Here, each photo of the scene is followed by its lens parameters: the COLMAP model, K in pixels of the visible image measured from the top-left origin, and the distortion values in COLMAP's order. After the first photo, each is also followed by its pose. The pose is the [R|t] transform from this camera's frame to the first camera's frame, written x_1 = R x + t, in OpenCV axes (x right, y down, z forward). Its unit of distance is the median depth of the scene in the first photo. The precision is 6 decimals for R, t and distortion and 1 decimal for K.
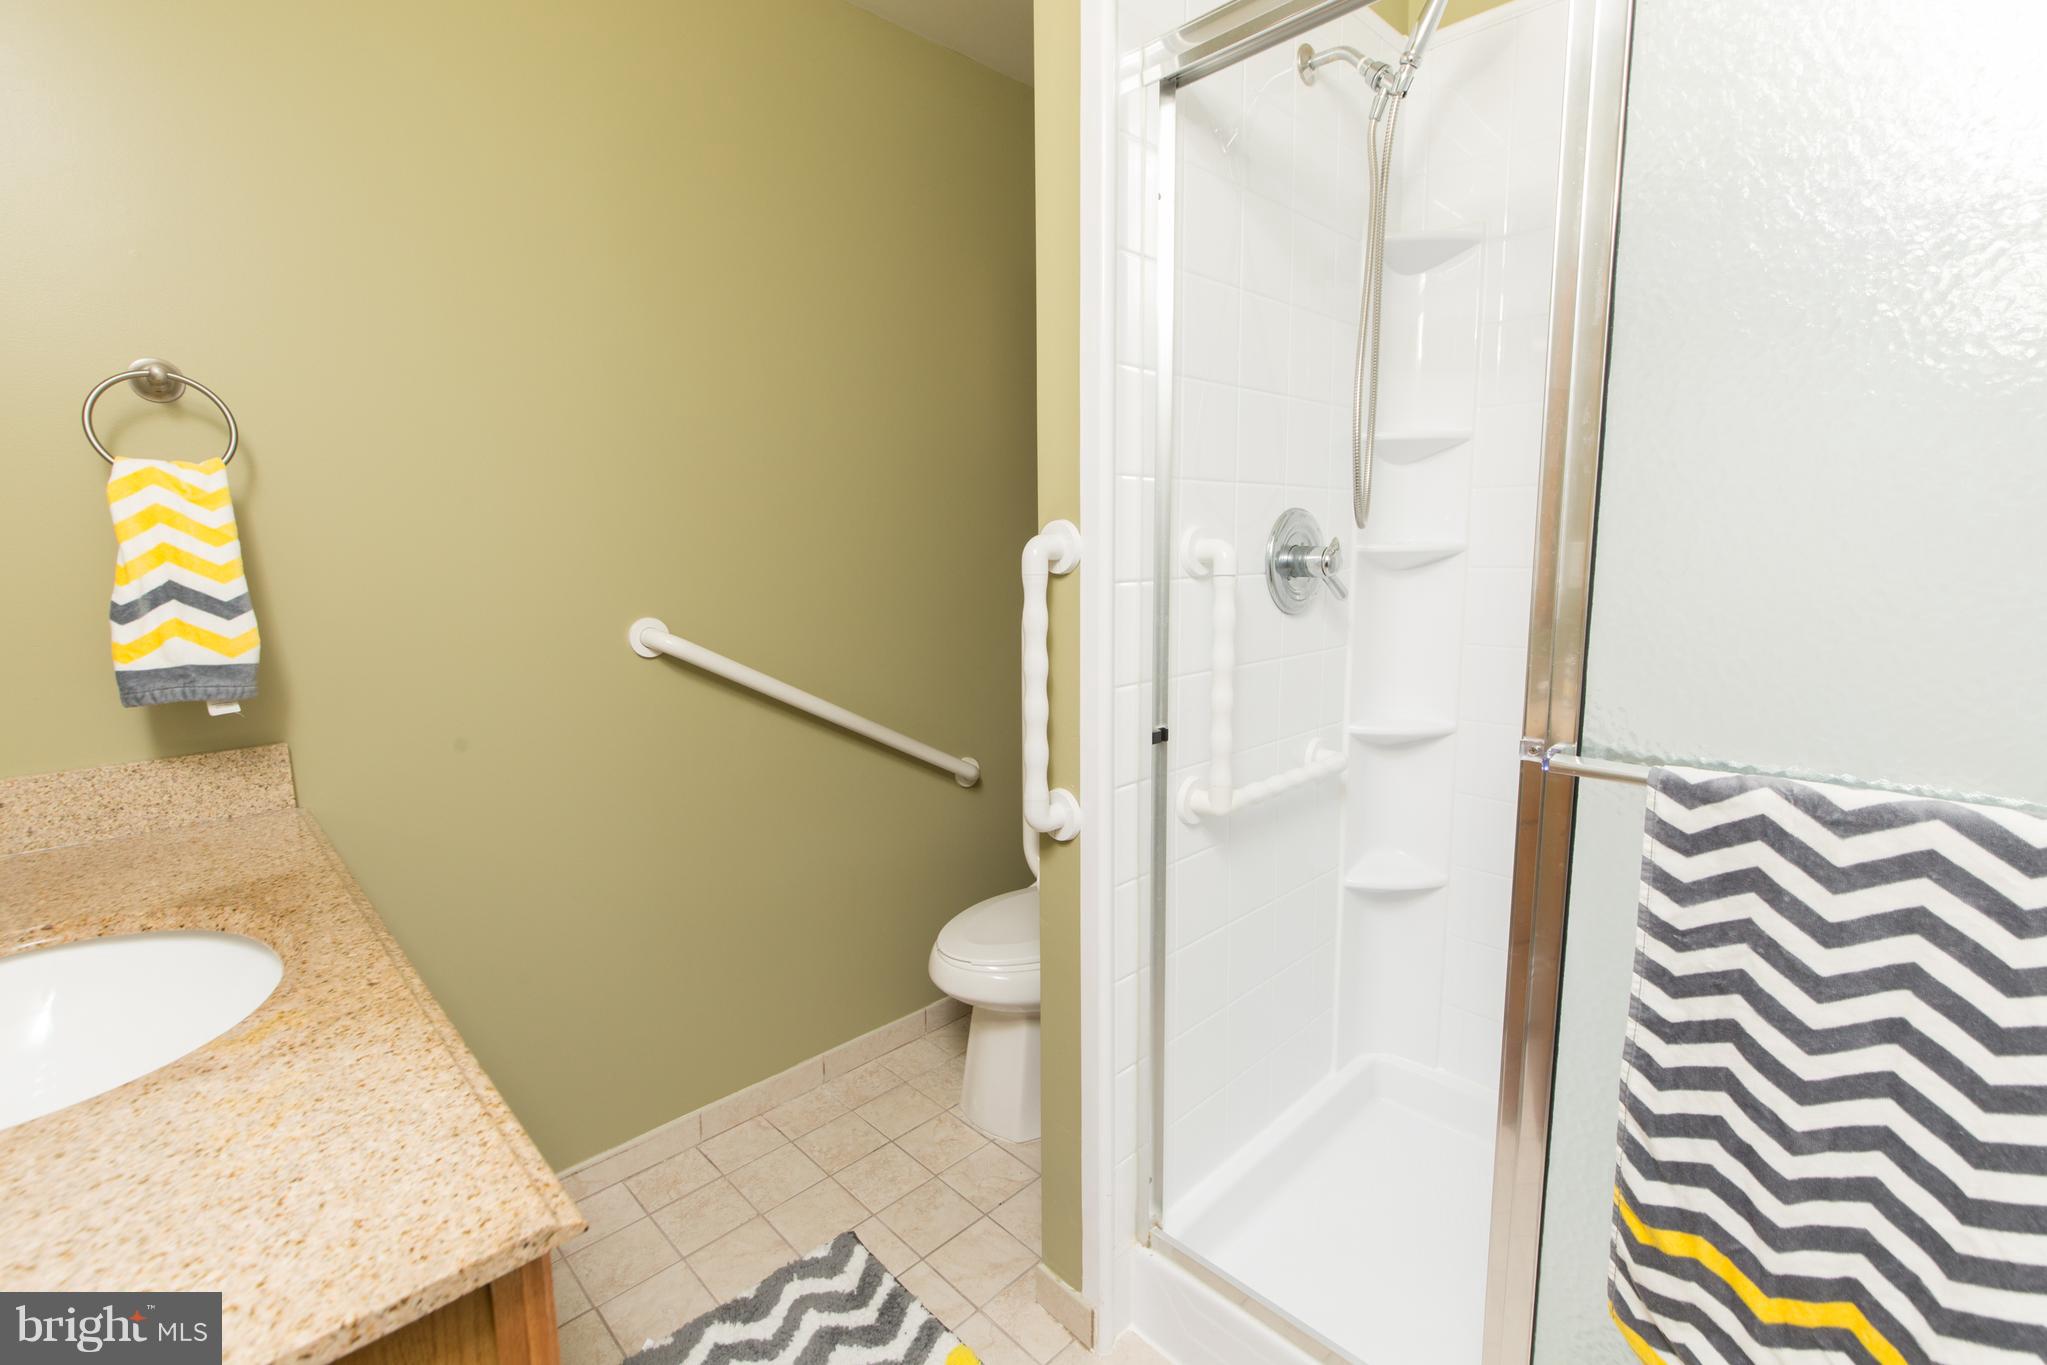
lens RADIAL K [[917.0, 0, 1033.4], [0, 917.0, 663.2], [0, 0, 1]] dist [-0.001617, -0.000398]
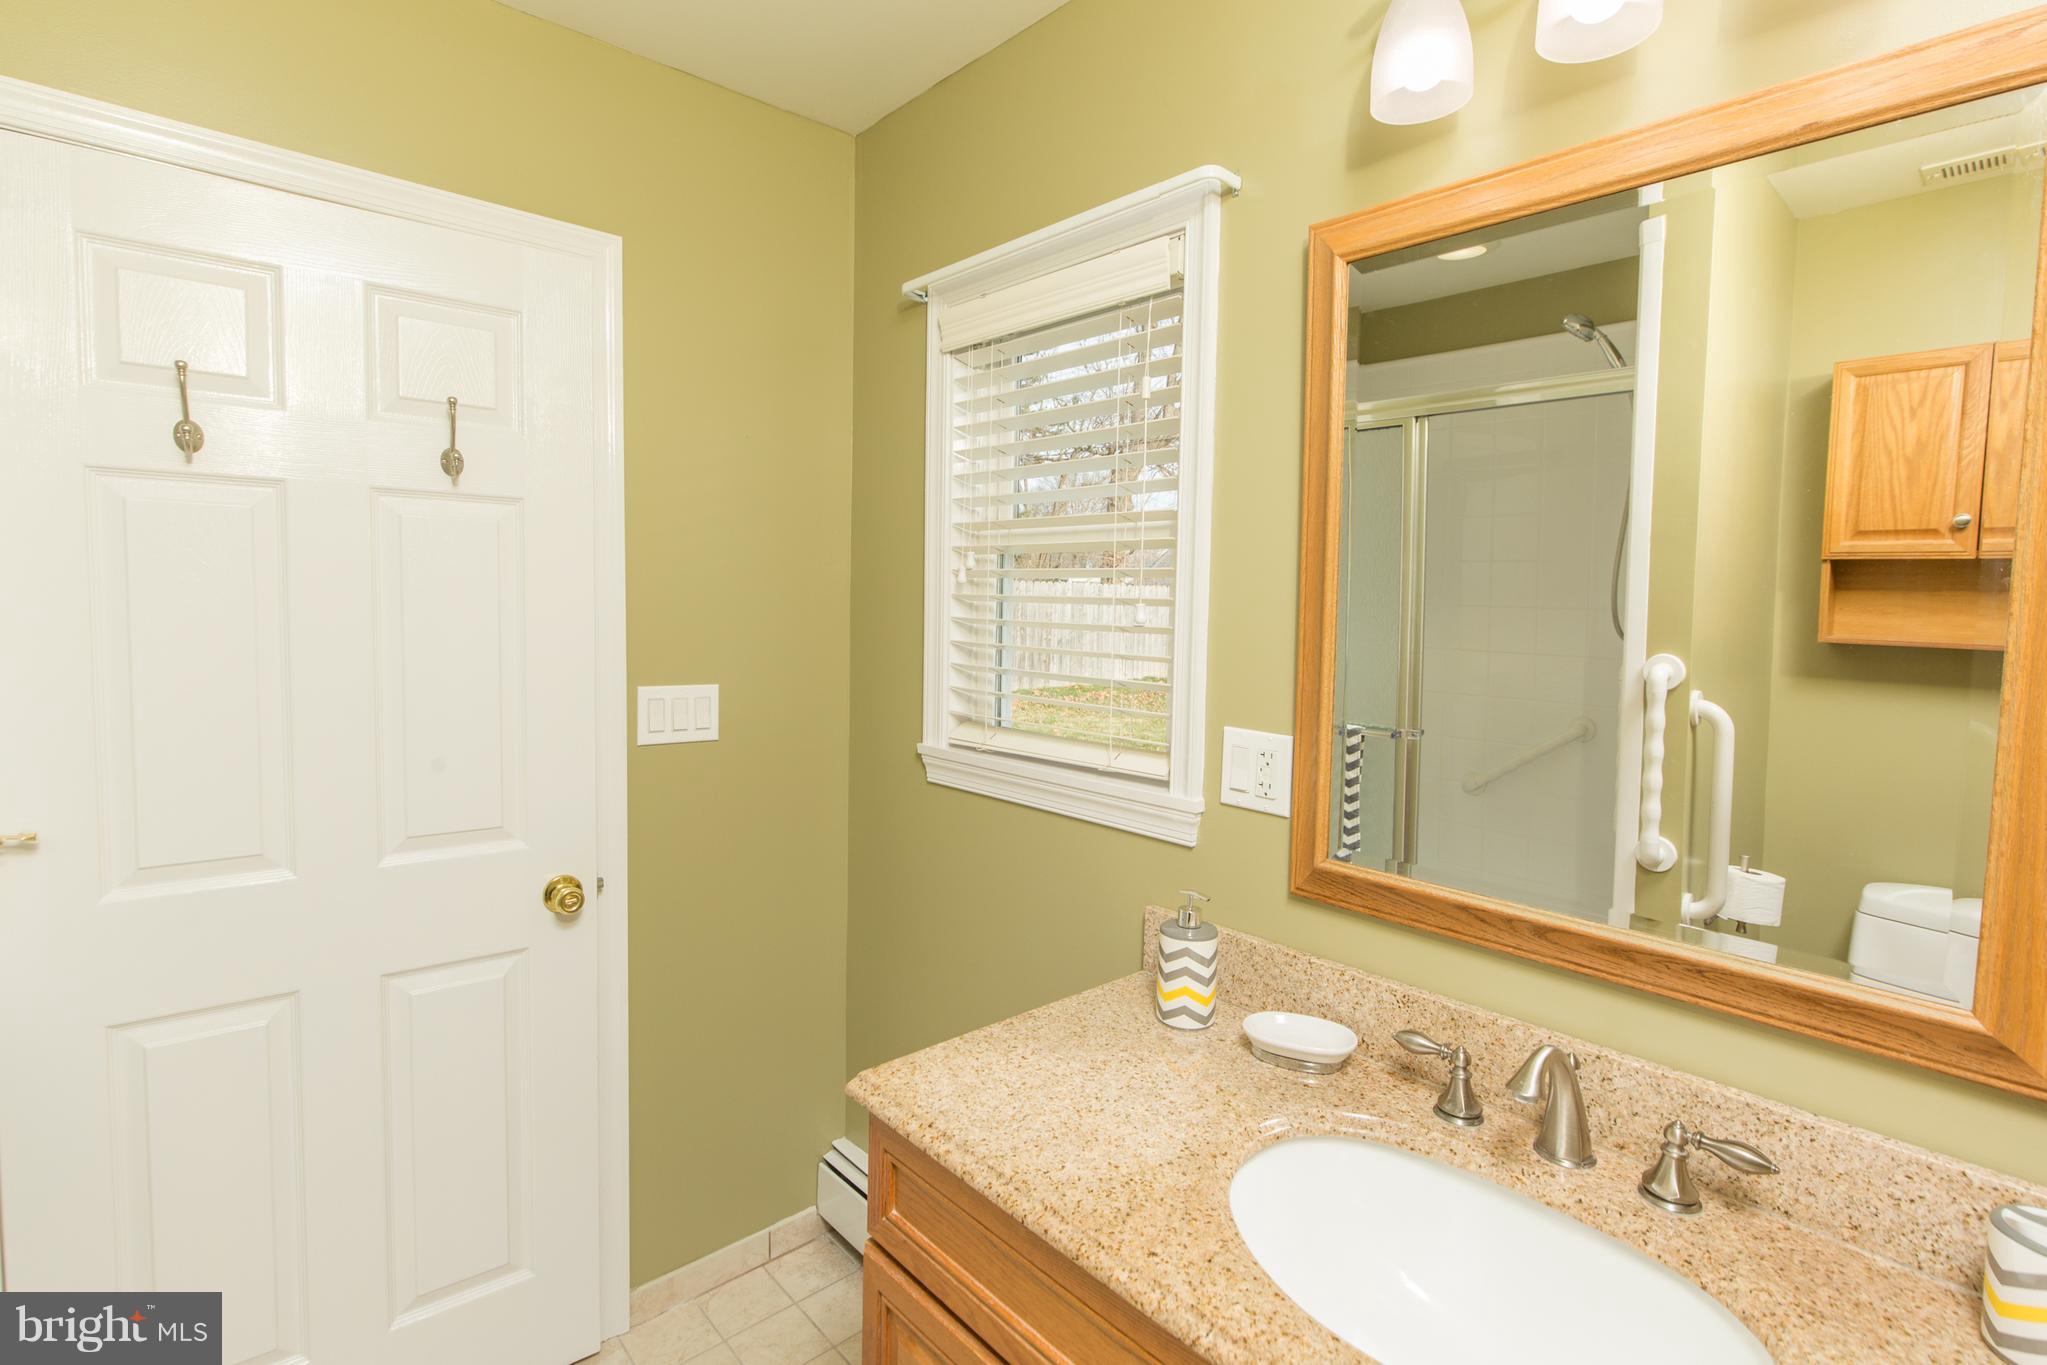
lens RADIAL K [[942.6, 0, 1023.5], [0, 942.6, 682.5], [0, 0, 1]] dist [-0.000129, -0.000063]
pose [[-0.998953, -0.016842, 0.042545, -0.441109], [-0.007507, 0.977519, 0.210712, -0.295410], [-0.045137, 0.210172, -0.976622, 1.289590]]
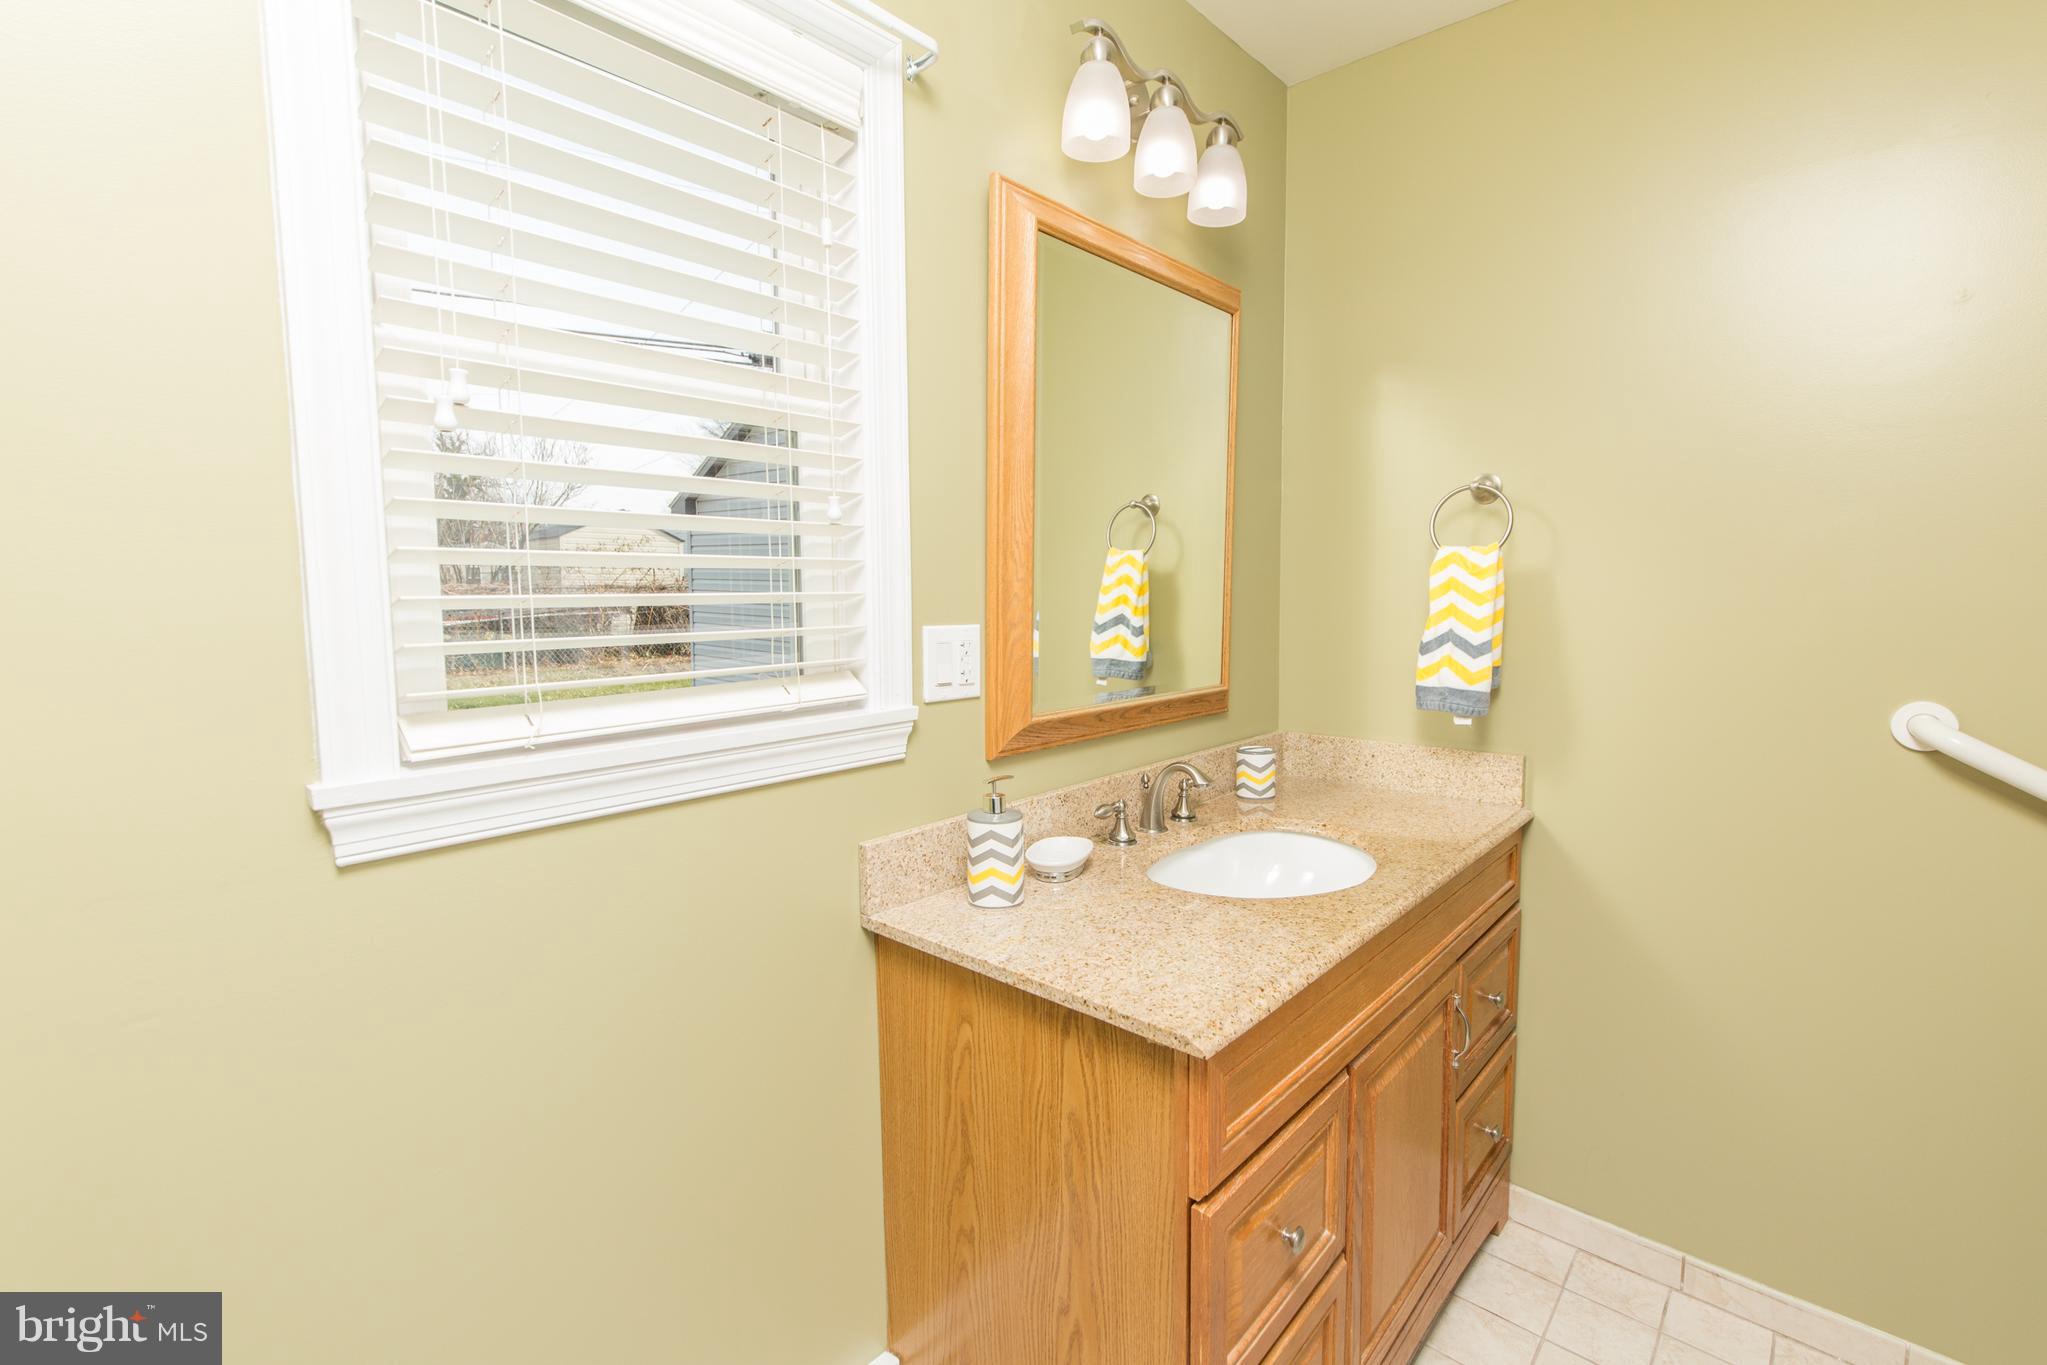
lens RADIAL K [[917.0, 0, 1033.4], [0, 917.0, 663.2], [0, 0, 1]] dist [-0.001617, -0.000398]
pose [[0.059986, 0.092857, -0.993871, 0.481710], [-0.127586, 0.988210, 0.084628, -0.074735], [0.990012, 0.121728, 0.071126, 0.241791]]
